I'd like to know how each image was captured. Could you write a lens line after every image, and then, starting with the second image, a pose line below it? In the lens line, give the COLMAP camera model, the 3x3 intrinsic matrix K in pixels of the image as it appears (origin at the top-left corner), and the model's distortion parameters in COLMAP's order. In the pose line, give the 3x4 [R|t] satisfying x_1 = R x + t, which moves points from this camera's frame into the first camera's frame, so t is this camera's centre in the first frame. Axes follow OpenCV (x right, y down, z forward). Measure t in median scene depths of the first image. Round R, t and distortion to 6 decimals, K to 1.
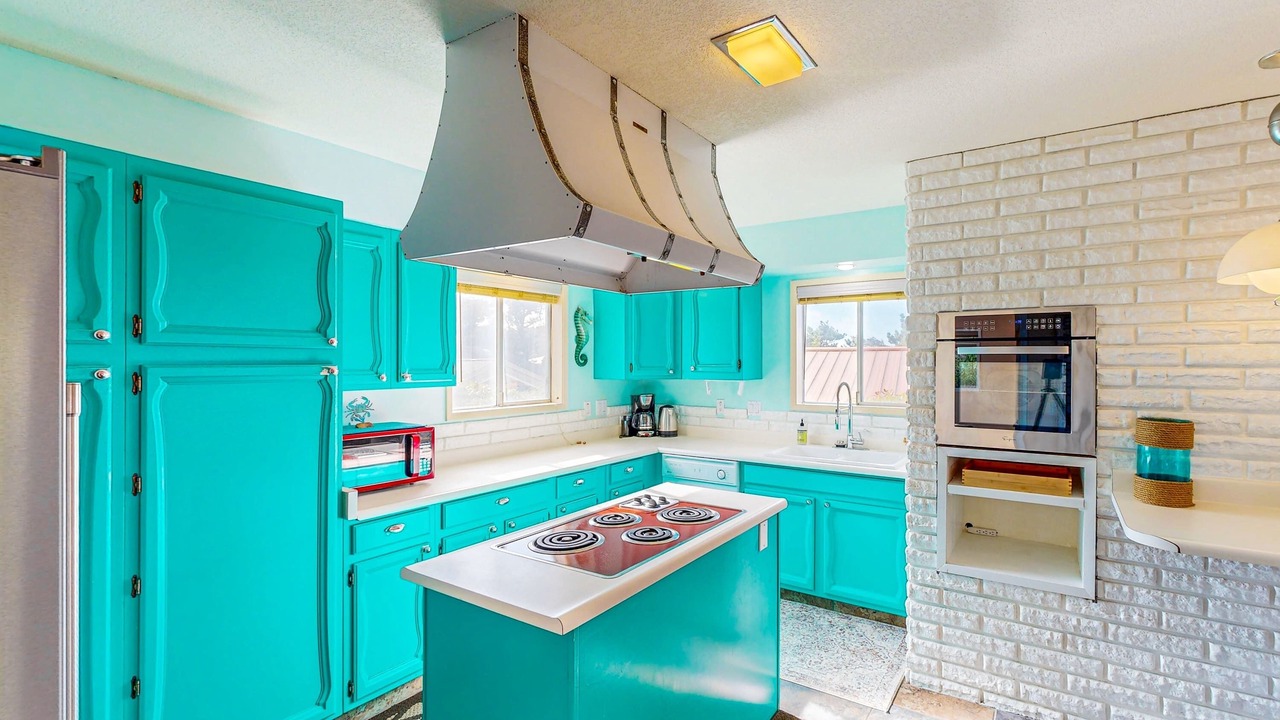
lens RADIAL K [[533.0, 0, 677.2], [0, 533.0, 366.0], [0, 0, 1]] dist [-0.002070, -0.000363]
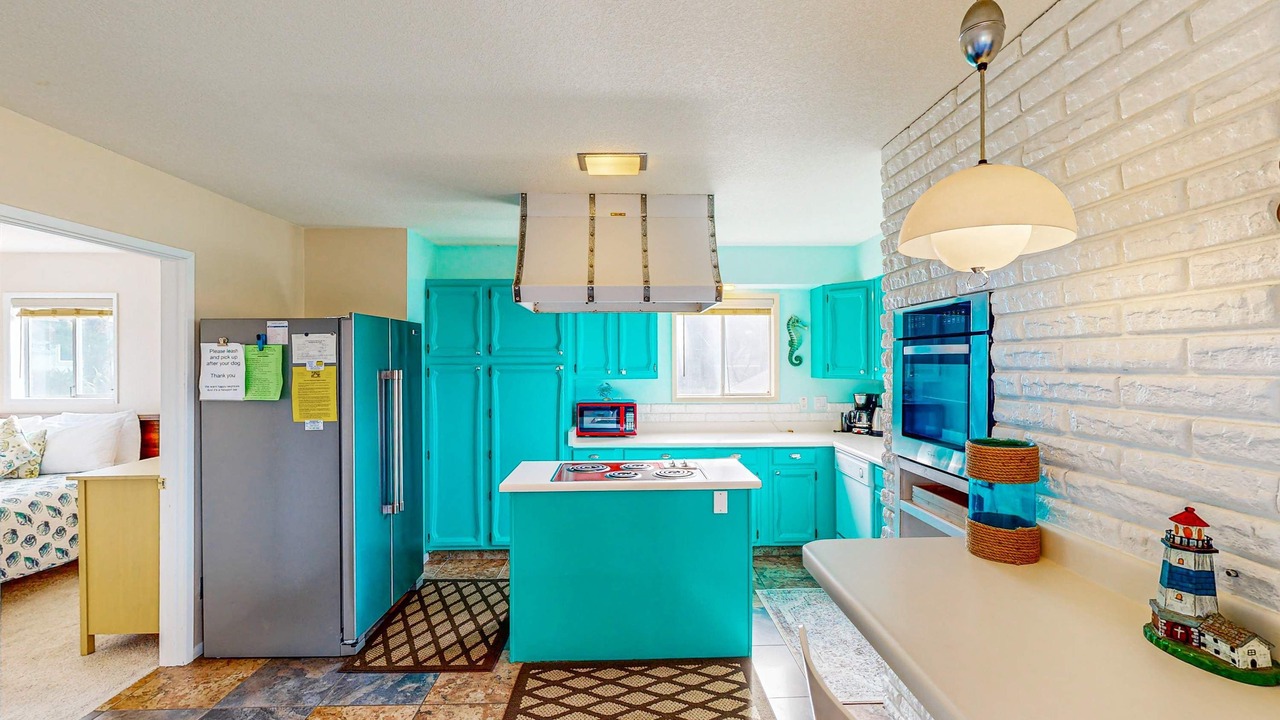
lens RADIAL K [[533.0, 0, 677.2], [0, 533.0, 366.0], [0, 0, 1]] dist [-0.002070, -0.000363]
pose [[0.593772, 0.004948, -0.804618, 1.033237], [-0.004216, 0.999986, 0.003039, -0.004393], [0.804623, 0.001588, 0.593785, 0.164036]]
